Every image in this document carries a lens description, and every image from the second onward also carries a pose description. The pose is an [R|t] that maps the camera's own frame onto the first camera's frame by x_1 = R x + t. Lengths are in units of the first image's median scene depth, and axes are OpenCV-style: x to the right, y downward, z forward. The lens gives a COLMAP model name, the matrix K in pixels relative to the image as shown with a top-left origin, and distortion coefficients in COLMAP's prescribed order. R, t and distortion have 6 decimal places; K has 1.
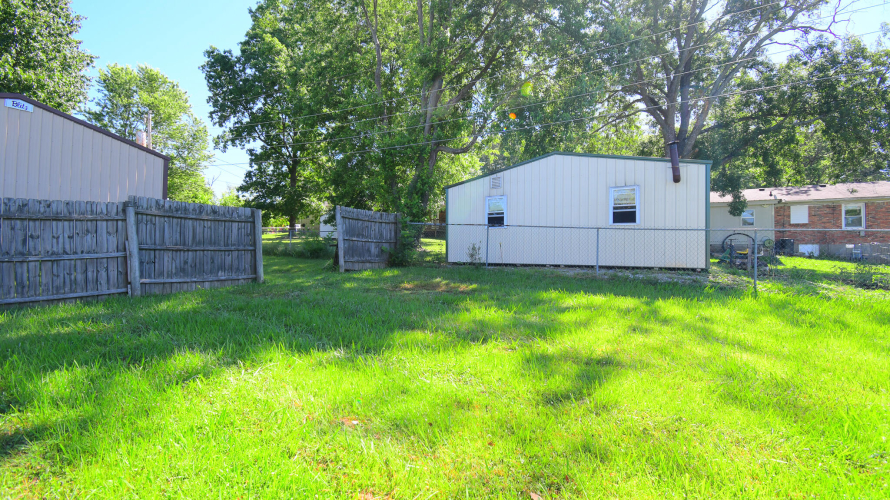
lens RADIAL K [[391.4, 0, 441.0], [0, 391.4, 248.8], [0, 0, 1]] dist [0.010030, -0.018999]
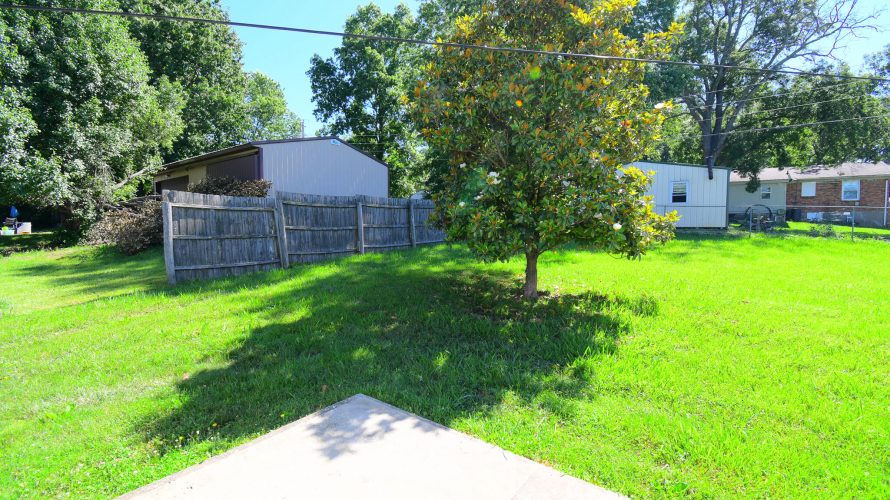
lens RADIAL K [[391.4, 0, 441.2], [0, 391.4, 248.7], [0, 0, 1]] dist [0.010030, -0.018999]
pose [[0.998250, -0.009816, -0.058309, -0.279601], [0.013781, 0.997590, 0.068004, 0.004582], [0.057501, -0.068689, 0.995980, -0.464136]]
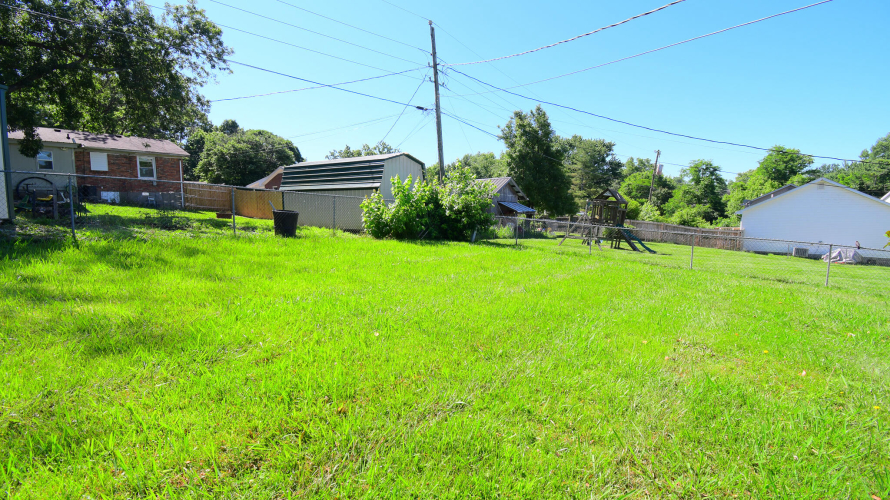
lens RADIAL K [[391.4, 0, 437.8], [0, 391.4, 250.2], [0, 0, 1]] dist [0.010030, -0.018999]
pose [[0.108898, -0.121524, 0.986597, -0.017956], [-0.017451, 0.992112, 0.124130, -0.000745], [-0.993900, -0.030735, 0.105918, 0.009752]]
